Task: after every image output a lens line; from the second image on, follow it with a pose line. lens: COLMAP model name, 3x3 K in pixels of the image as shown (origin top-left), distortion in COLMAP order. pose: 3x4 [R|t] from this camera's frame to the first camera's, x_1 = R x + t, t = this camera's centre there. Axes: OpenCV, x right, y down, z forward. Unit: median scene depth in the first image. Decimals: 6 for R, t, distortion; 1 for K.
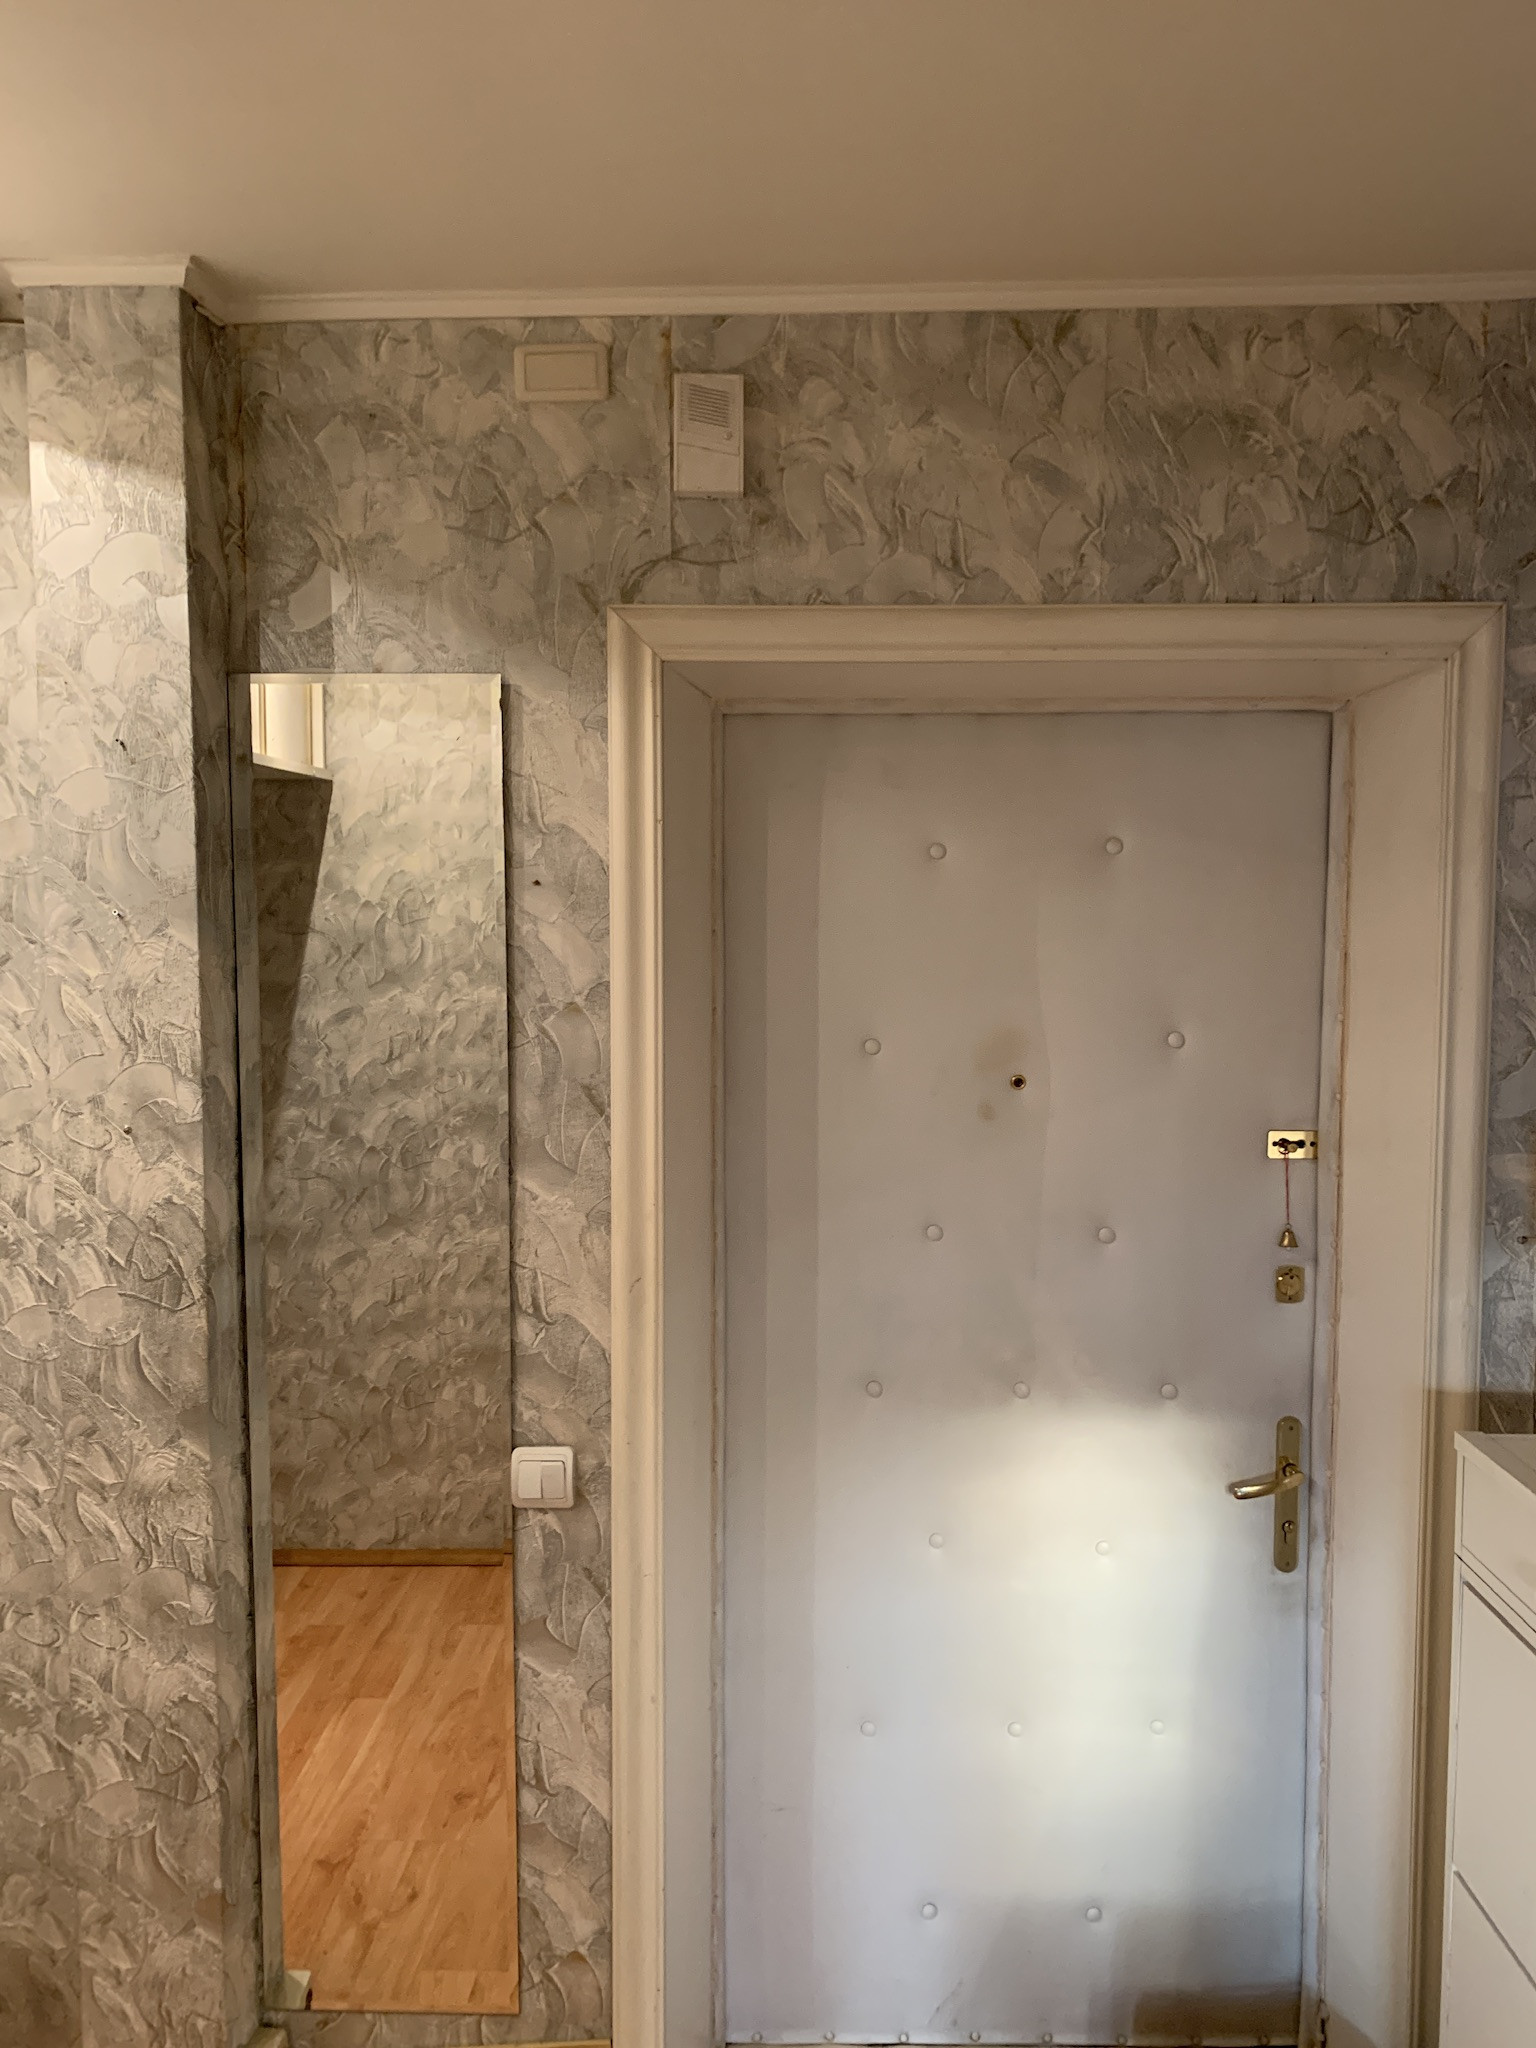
lens RADIAL K [[1555.4, 0, 768.0], [0, 1555.4, 1024.0], [0, 0, 1]] dist [0.001363, -0.004840]
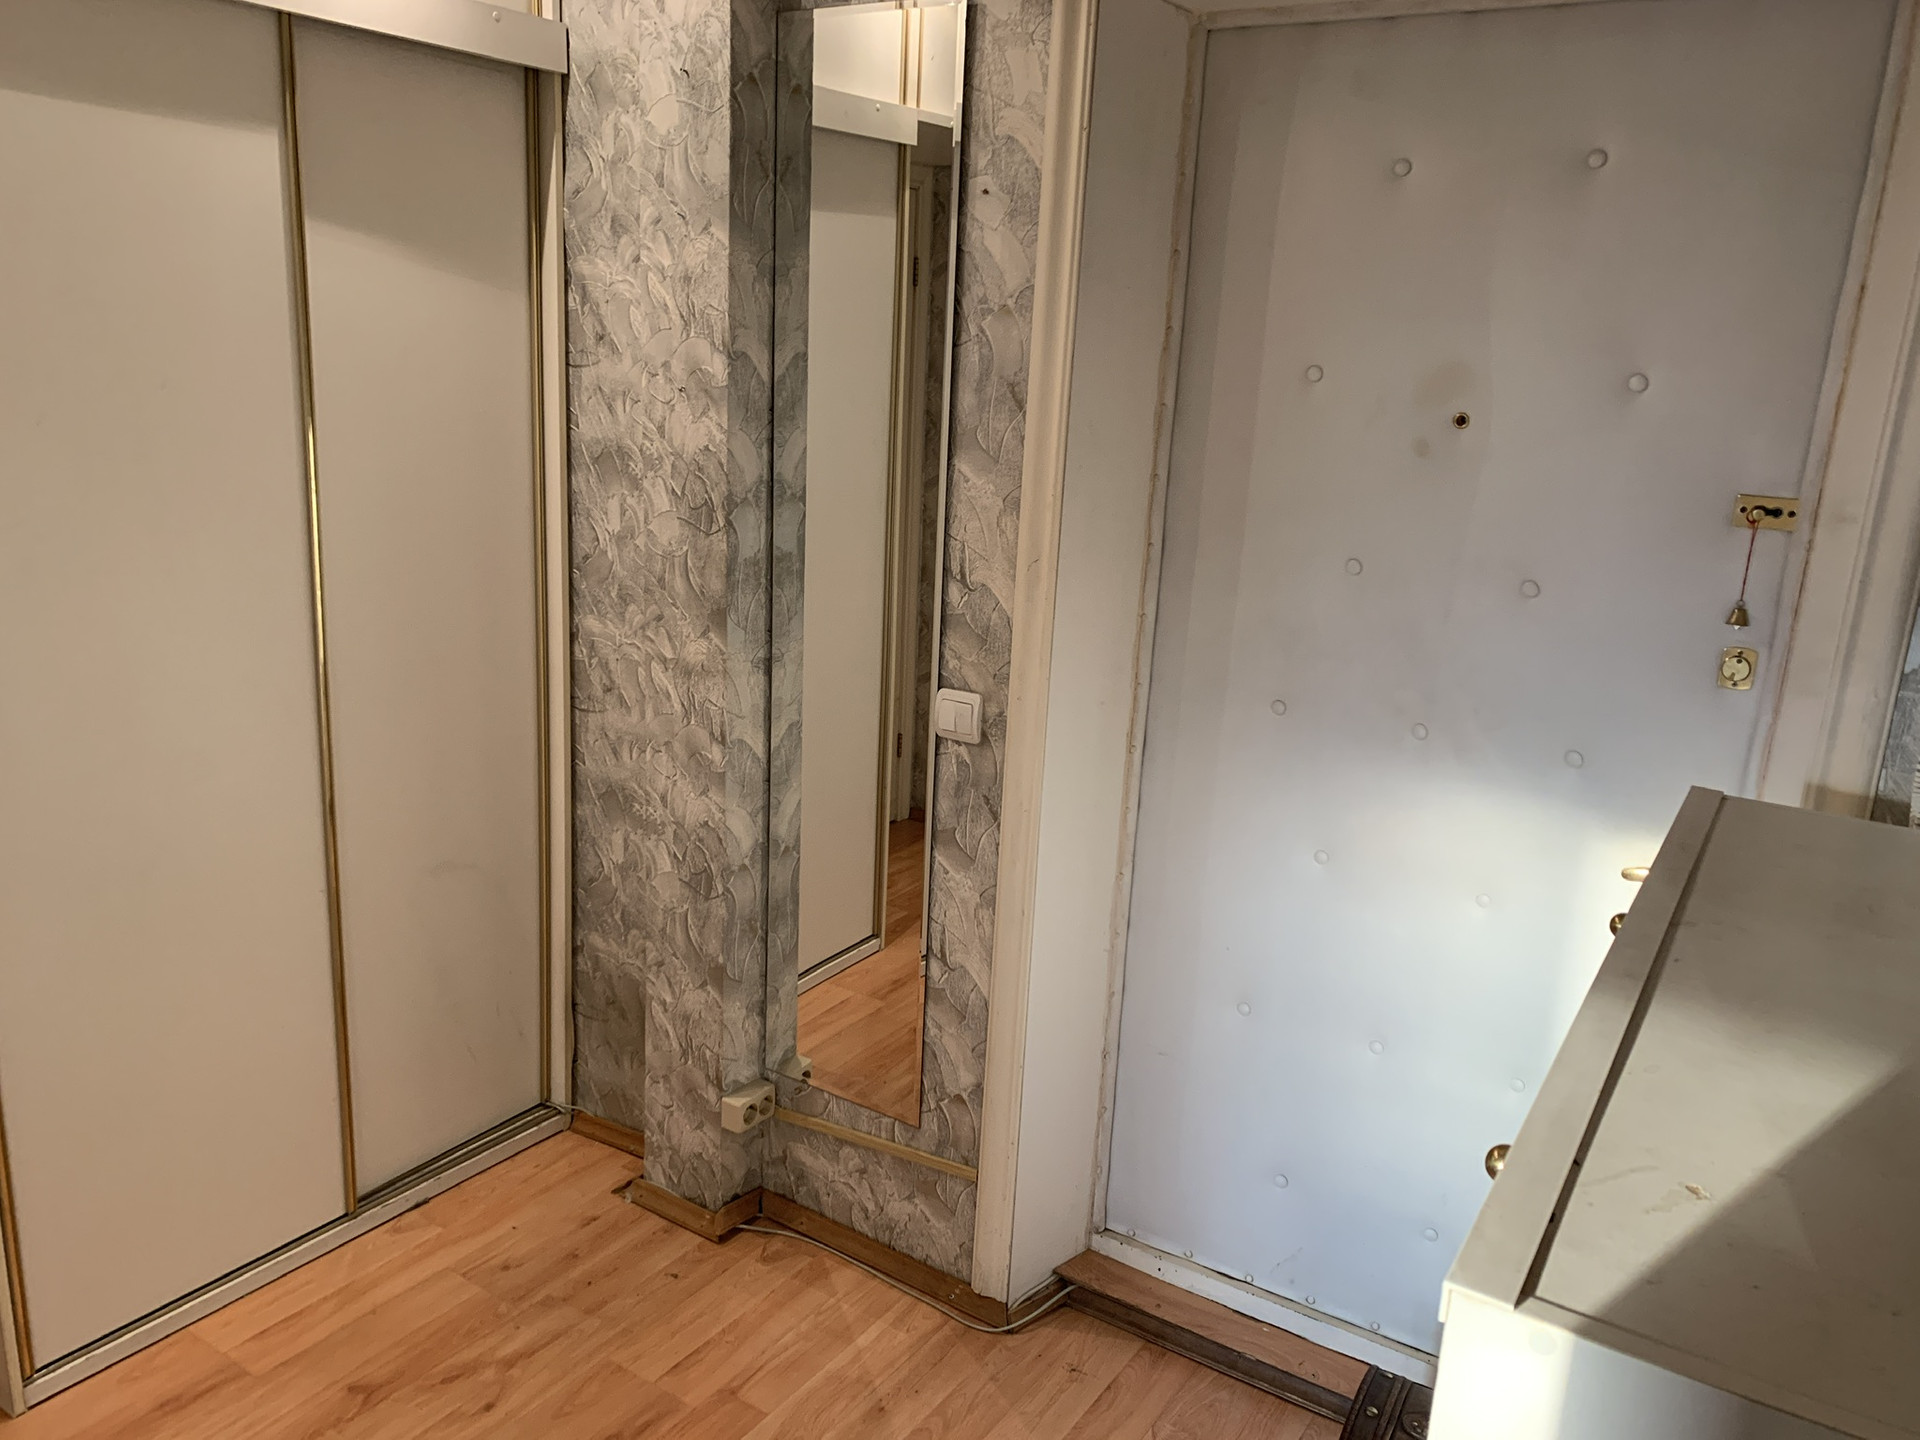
lens RADIAL K [[1459.1, 0, 957.5], [0, 1459.1, 741.0], [0, 0, 1]] dist [0.067875, -0.141366]
pose [[0.847779, 0.177478, -0.499772, 0.445742], [-0.087838, 0.976318, 0.197706, 0.090577], [0.523025, -0.123712, 0.843291, 0.040503]]
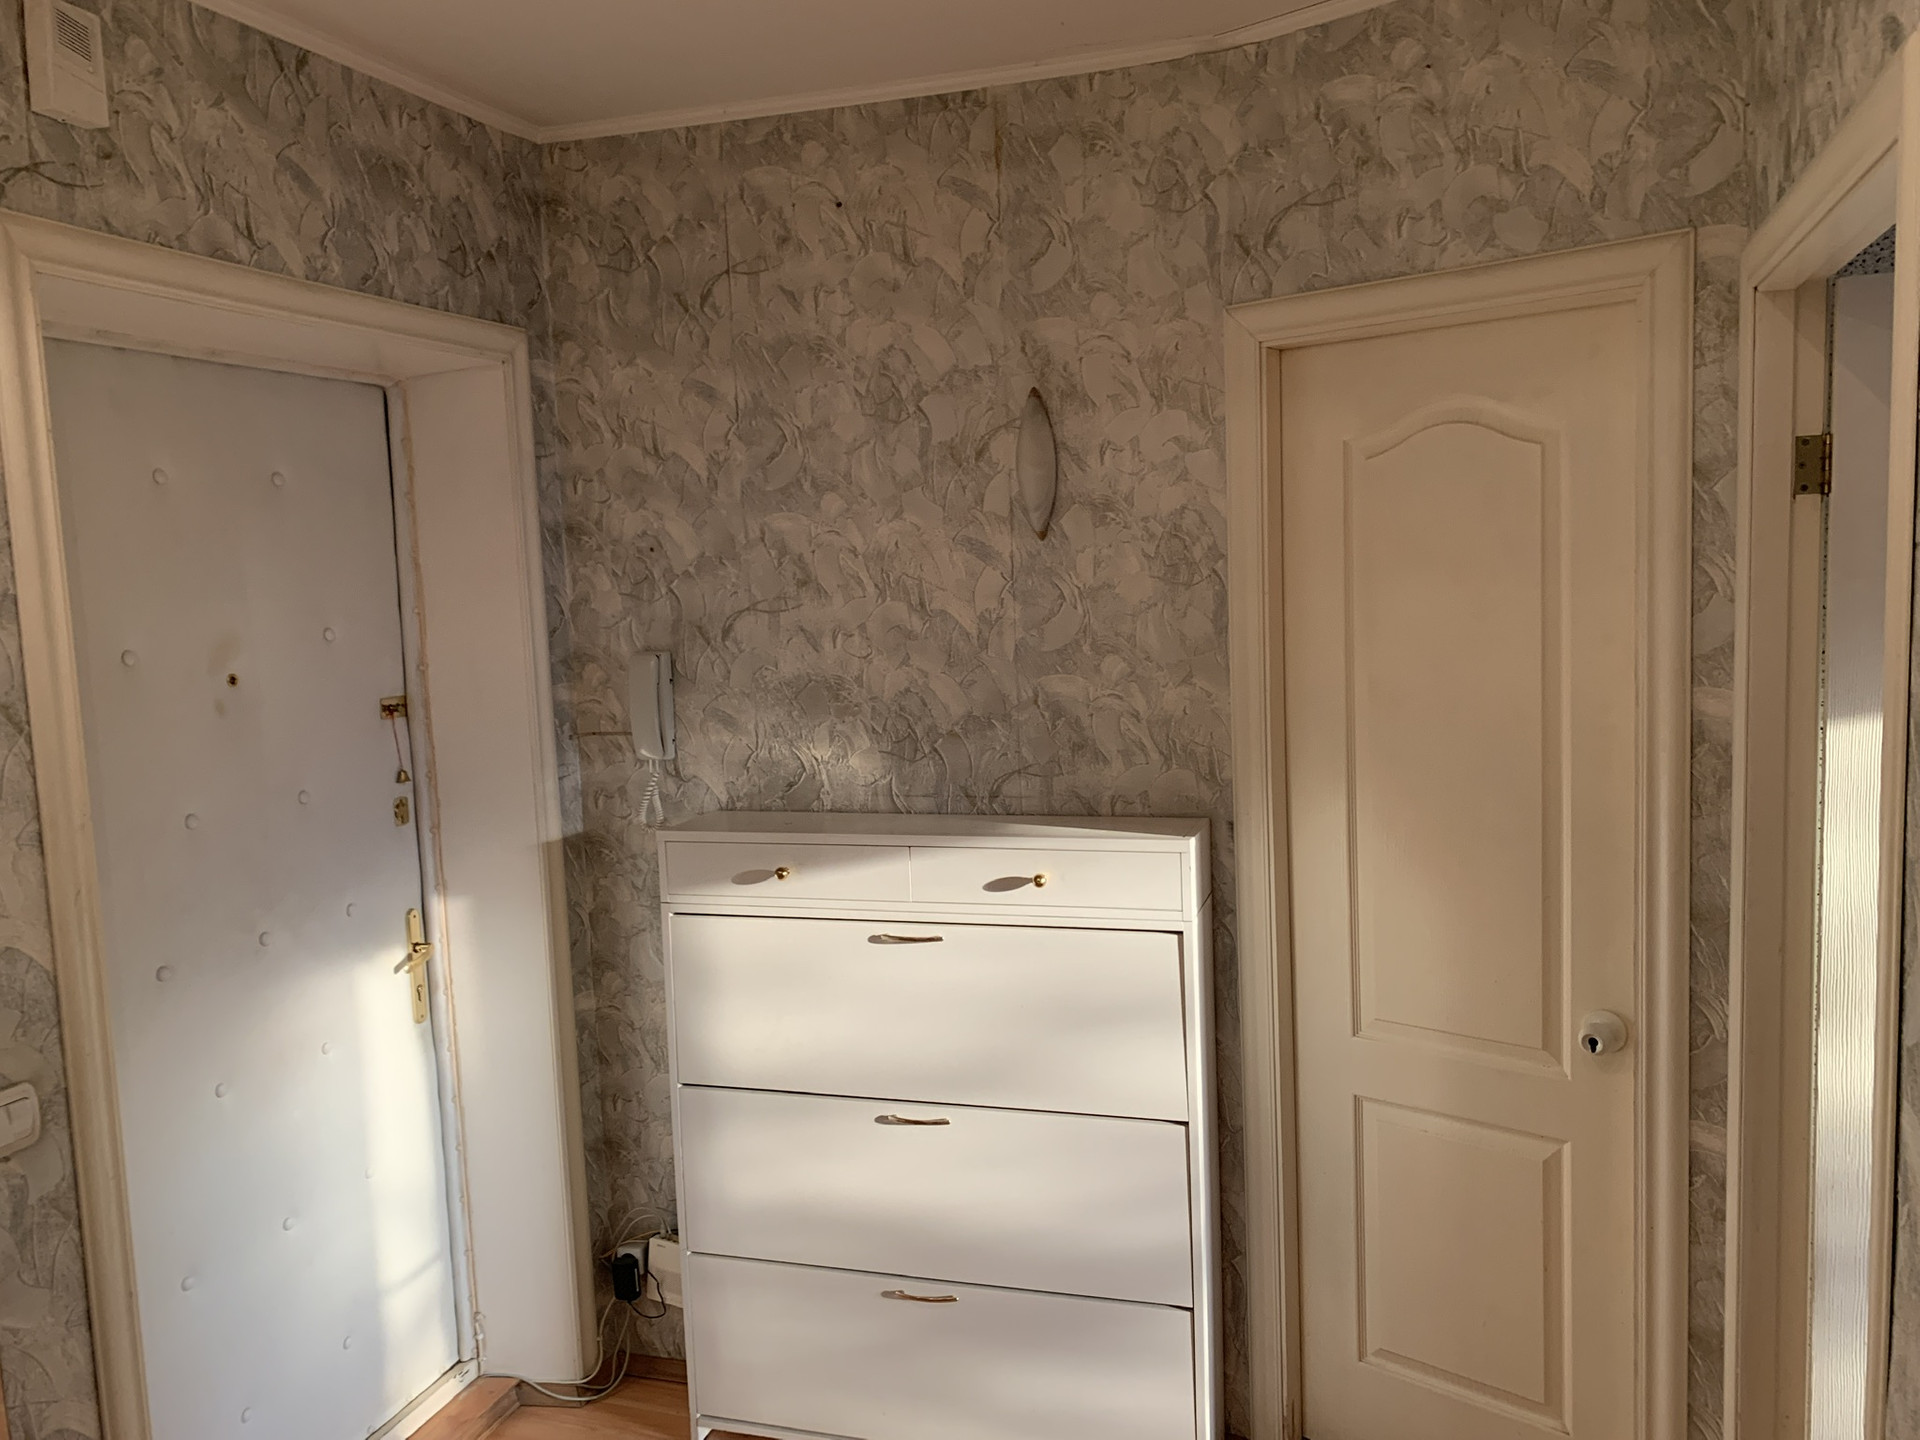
lens RADIAL K [[1457.0, 0, 944.5], [0, 1457.0, 716.7], [0, 0, 1]] dist [0.001451, -0.011379]
pose [[0.299909, -0.113783, 0.947158, -0.820126], [0.107581, 0.990562, 0.084932, 0.033507], [-0.947882, 0.076425, 0.309319, 0.179959]]
